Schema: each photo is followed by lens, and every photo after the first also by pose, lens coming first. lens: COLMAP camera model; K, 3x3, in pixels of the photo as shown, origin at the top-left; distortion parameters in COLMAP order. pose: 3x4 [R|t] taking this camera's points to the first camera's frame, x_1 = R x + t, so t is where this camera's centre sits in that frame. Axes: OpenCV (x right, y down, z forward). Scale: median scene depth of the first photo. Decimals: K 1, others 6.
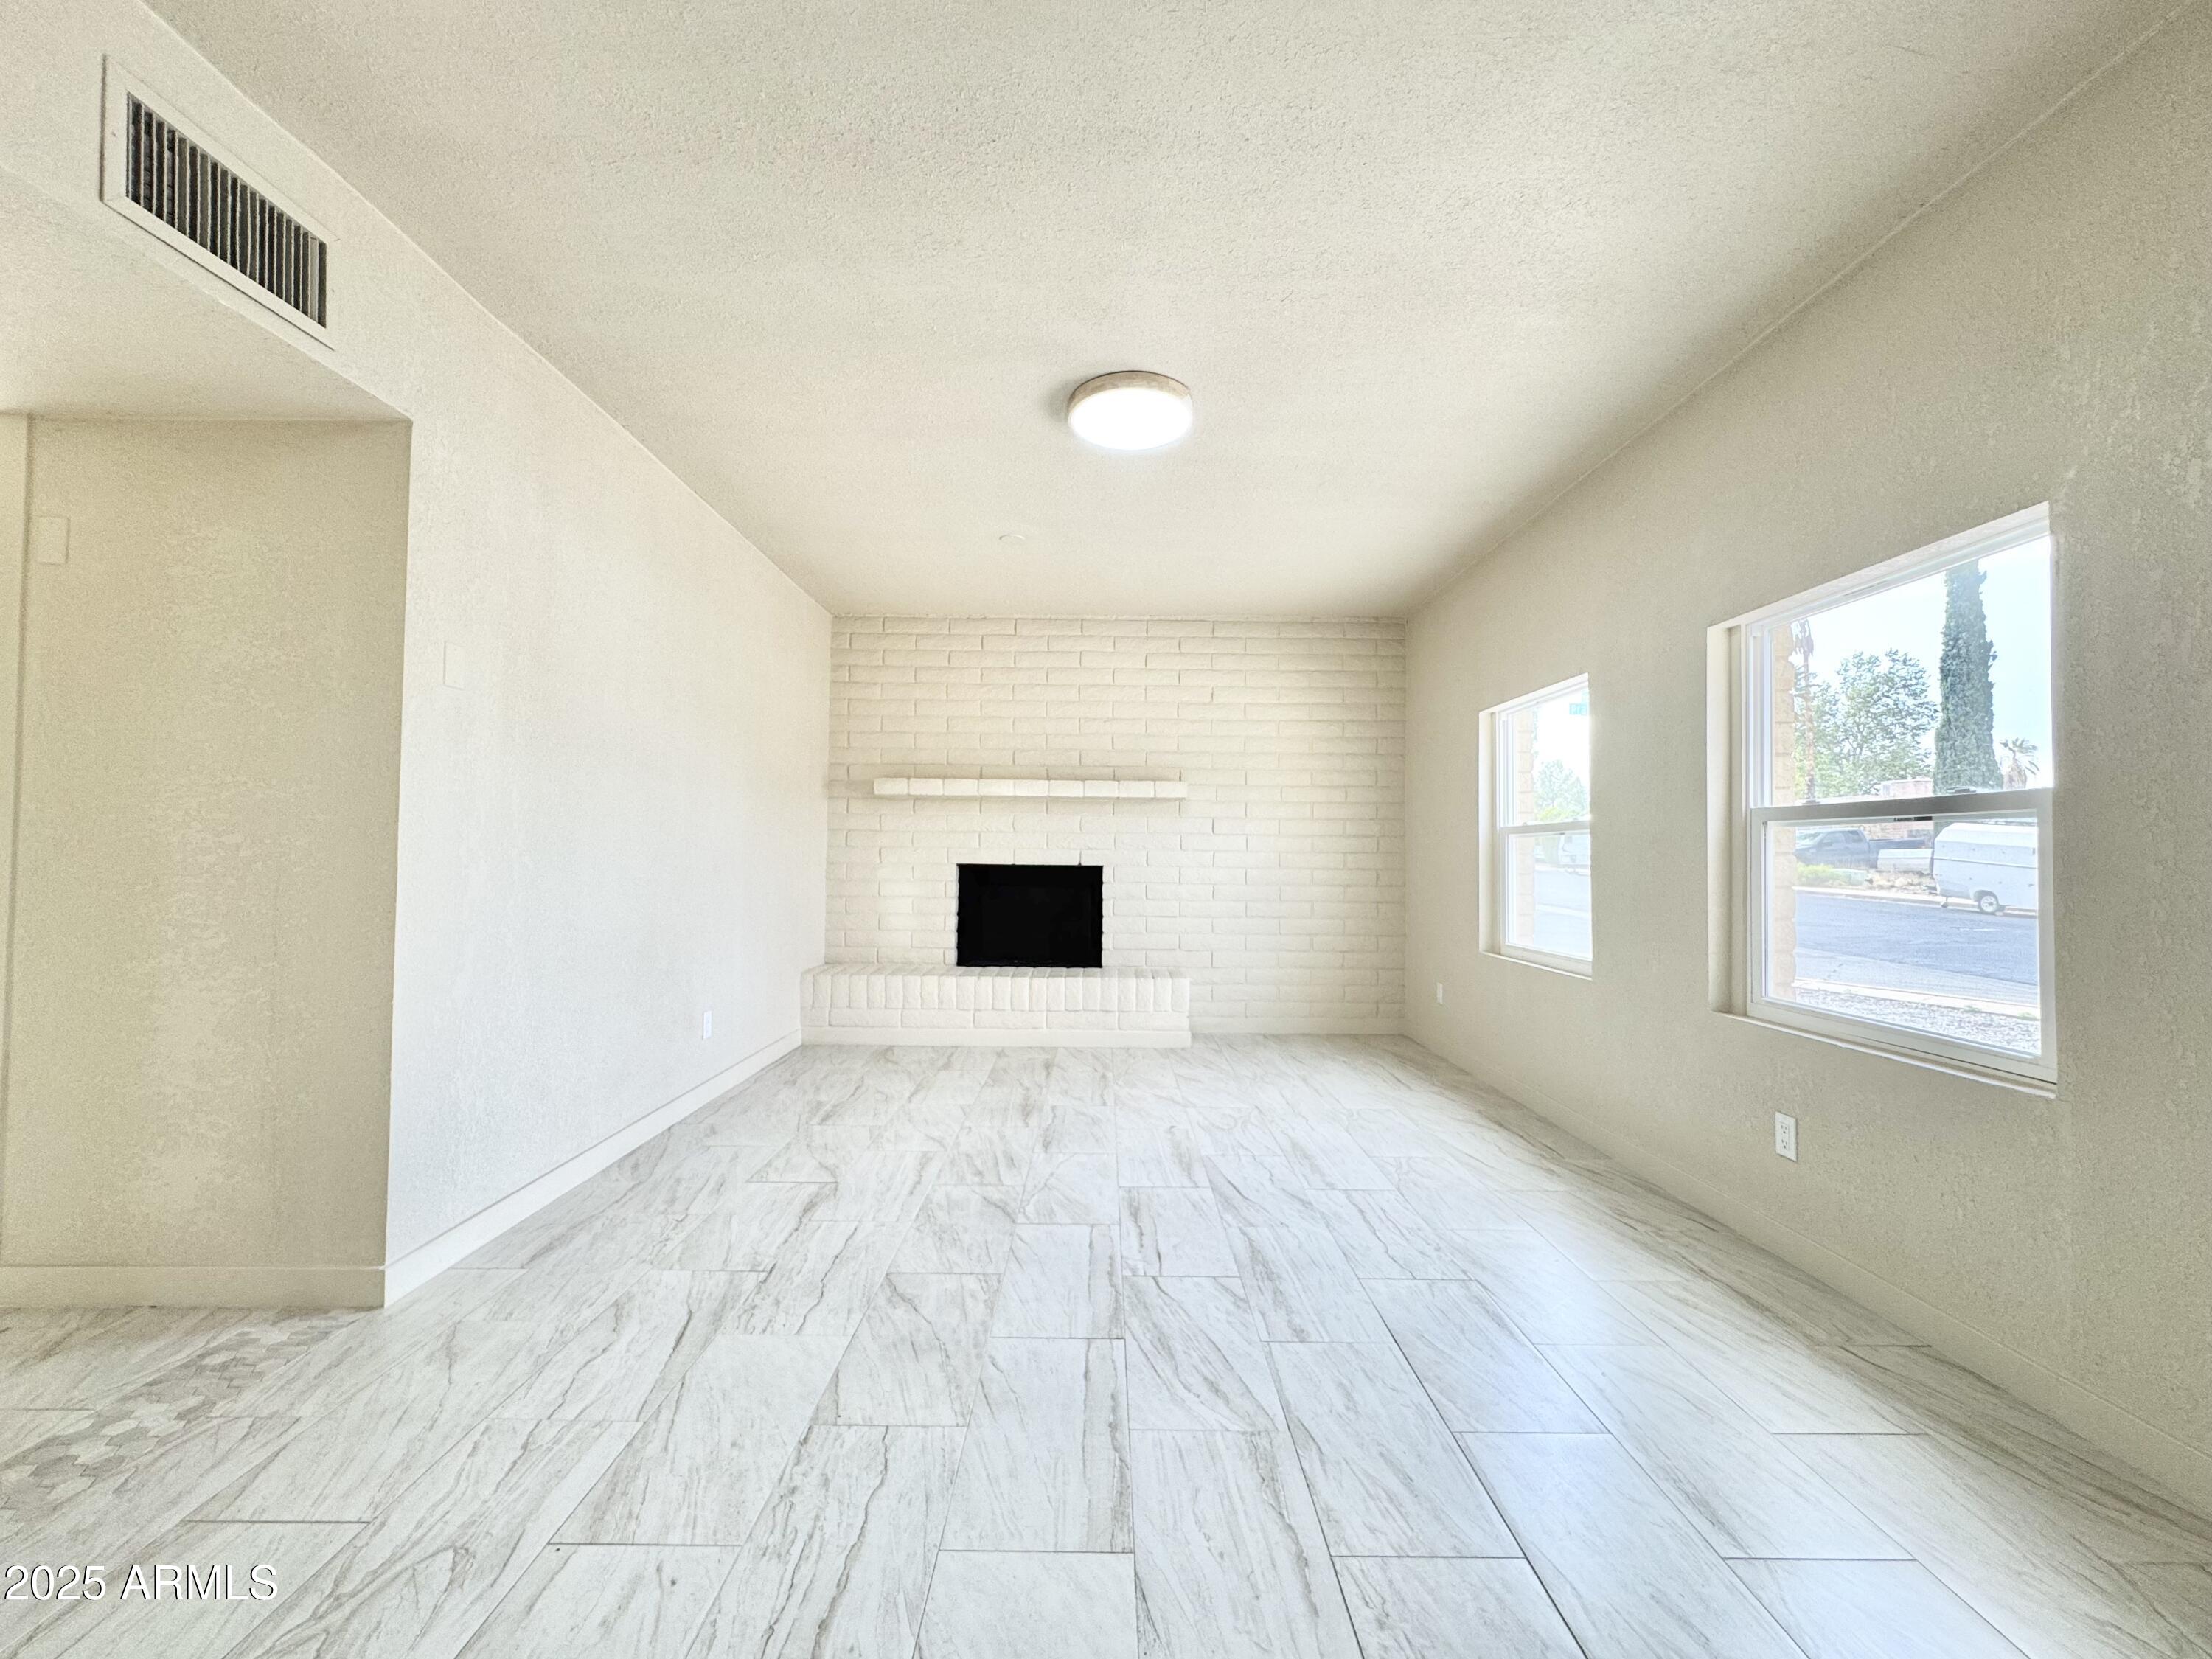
lens RADIAL K [[886.5, 0, 1106.0], [0, 886.5, 829.5], [0, 0, 1]] dist [-0.002277, 0.000183]
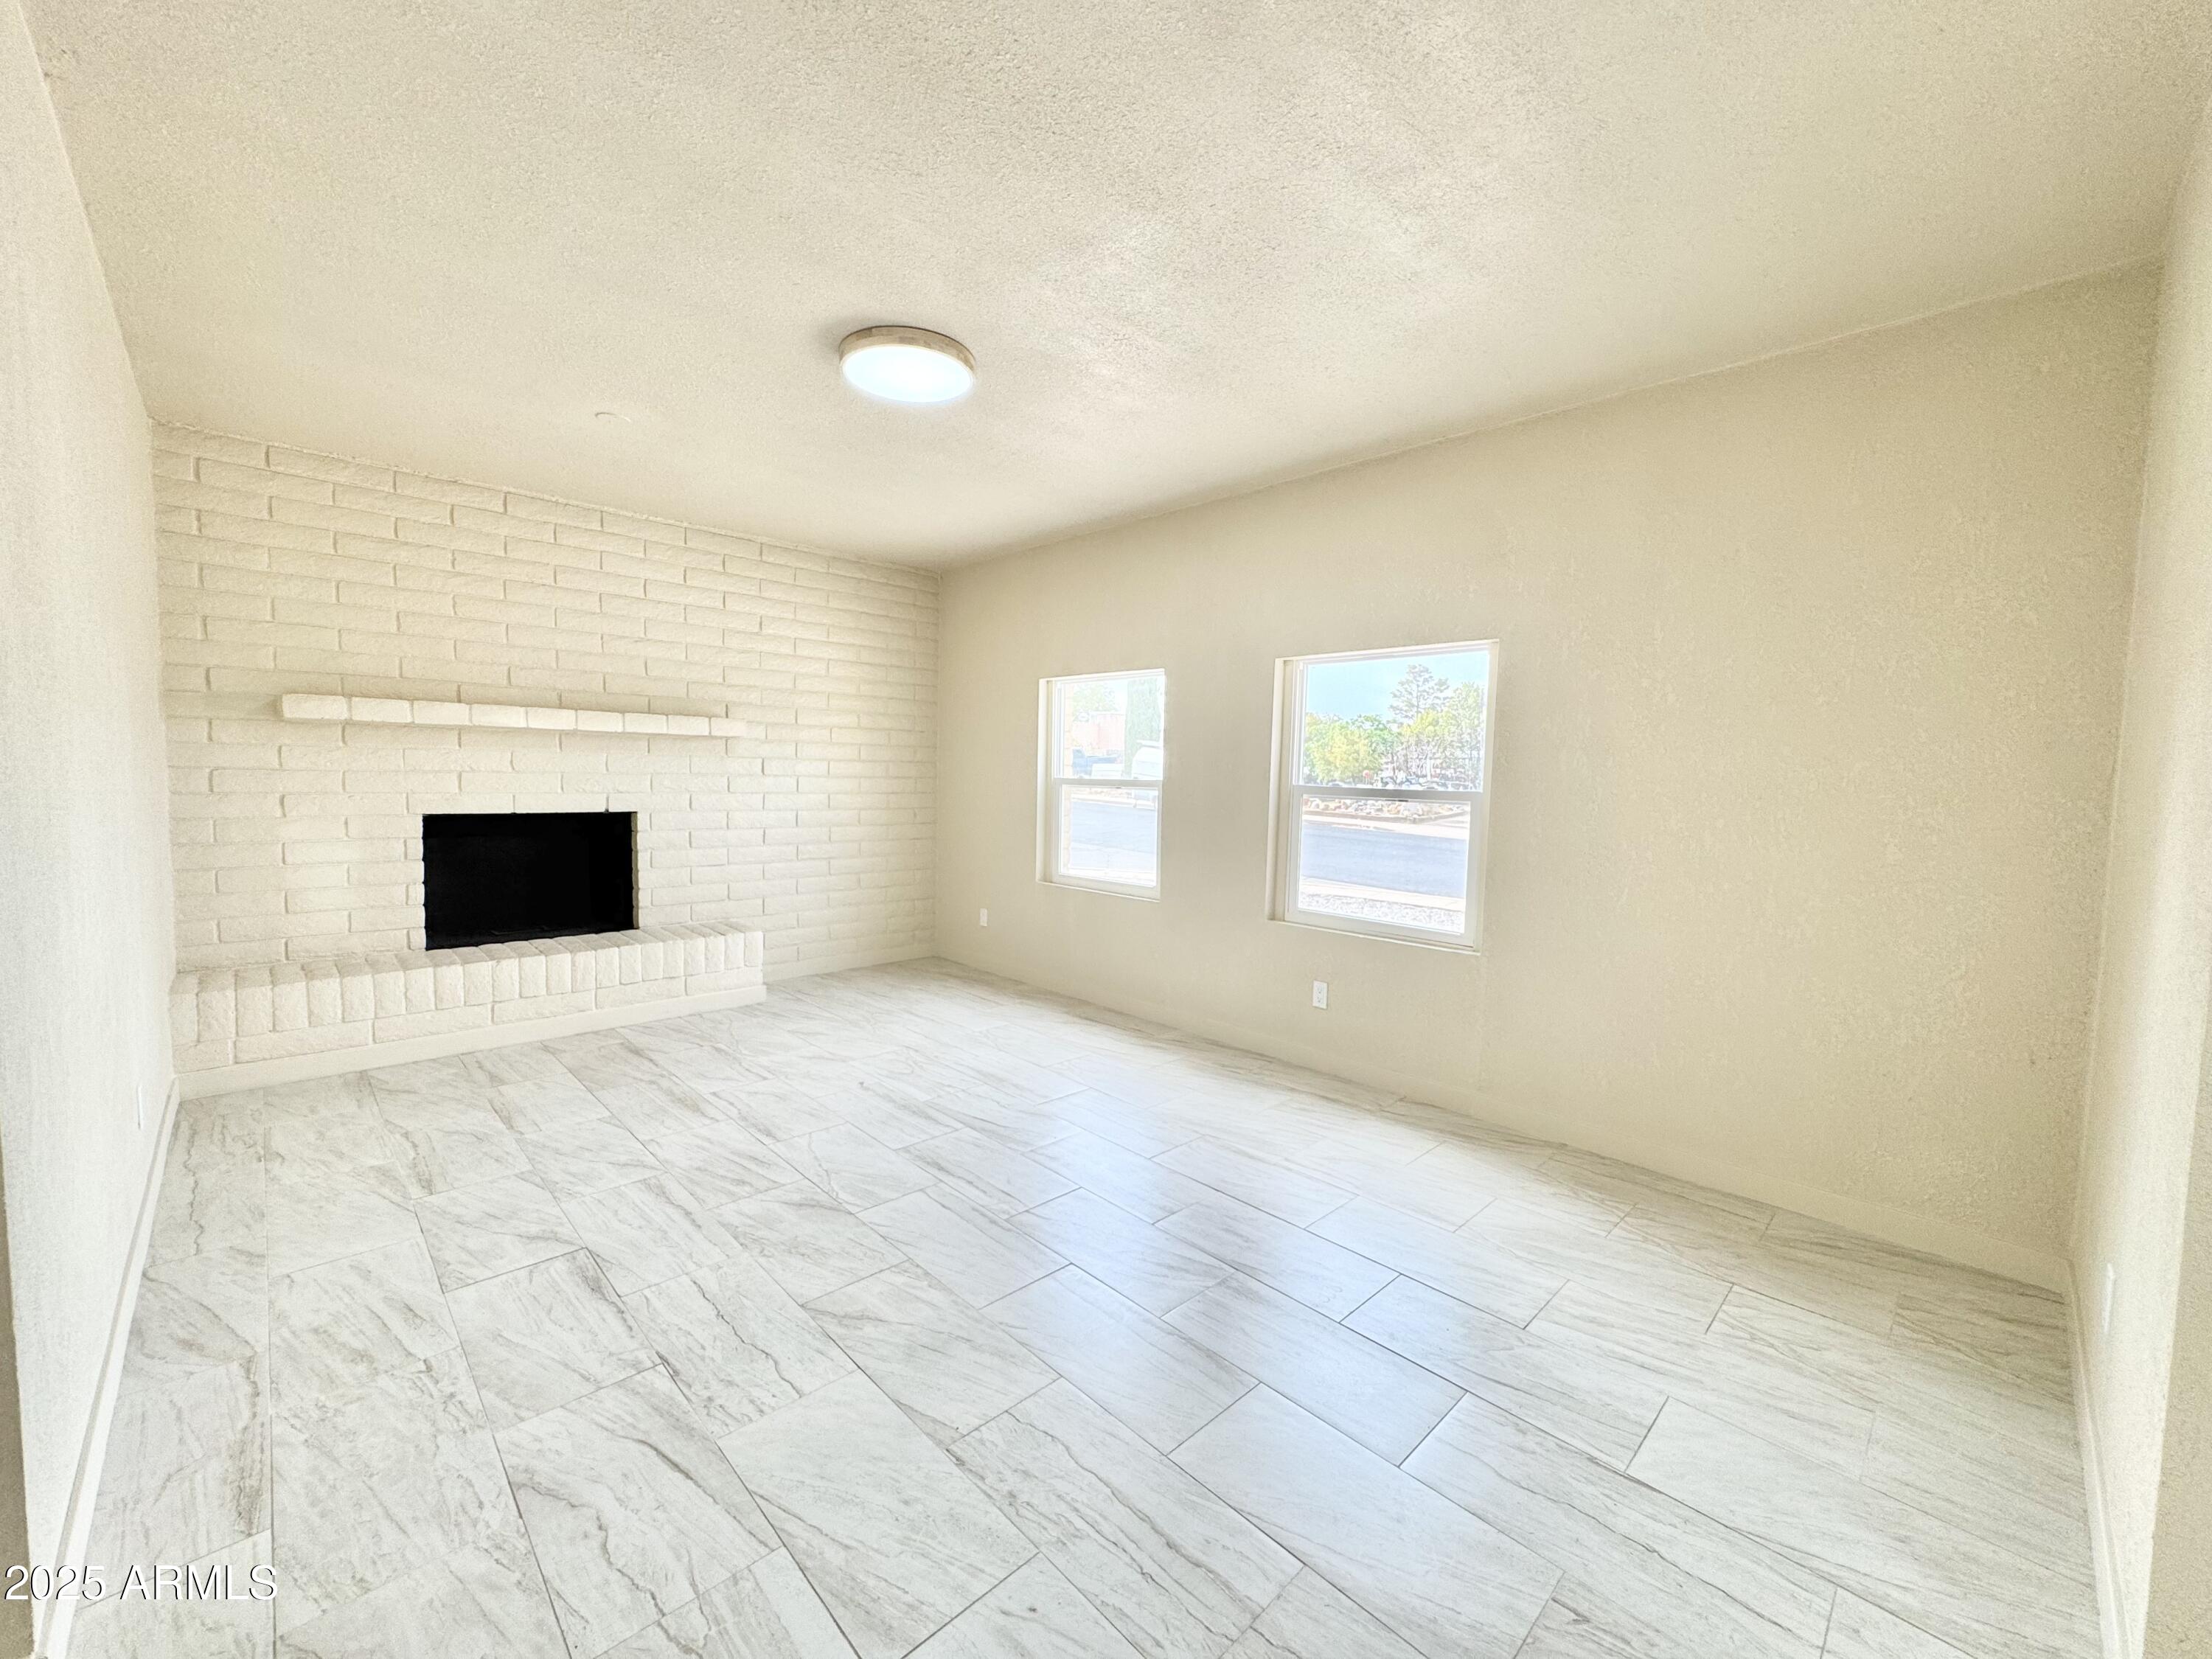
lens RADIAL K [[886.5, 0, 1106.0], [0, 886.5, 829.5], [0, 0, 1]] dist [-0.002277, 0.000183]
pose [[0.717735, -0.041517, 0.695078, -0.394540], [-0.035637, 0.994723, 0.096214, -0.058834], [-0.695404, -0.093827, 0.712467, 0.100614]]
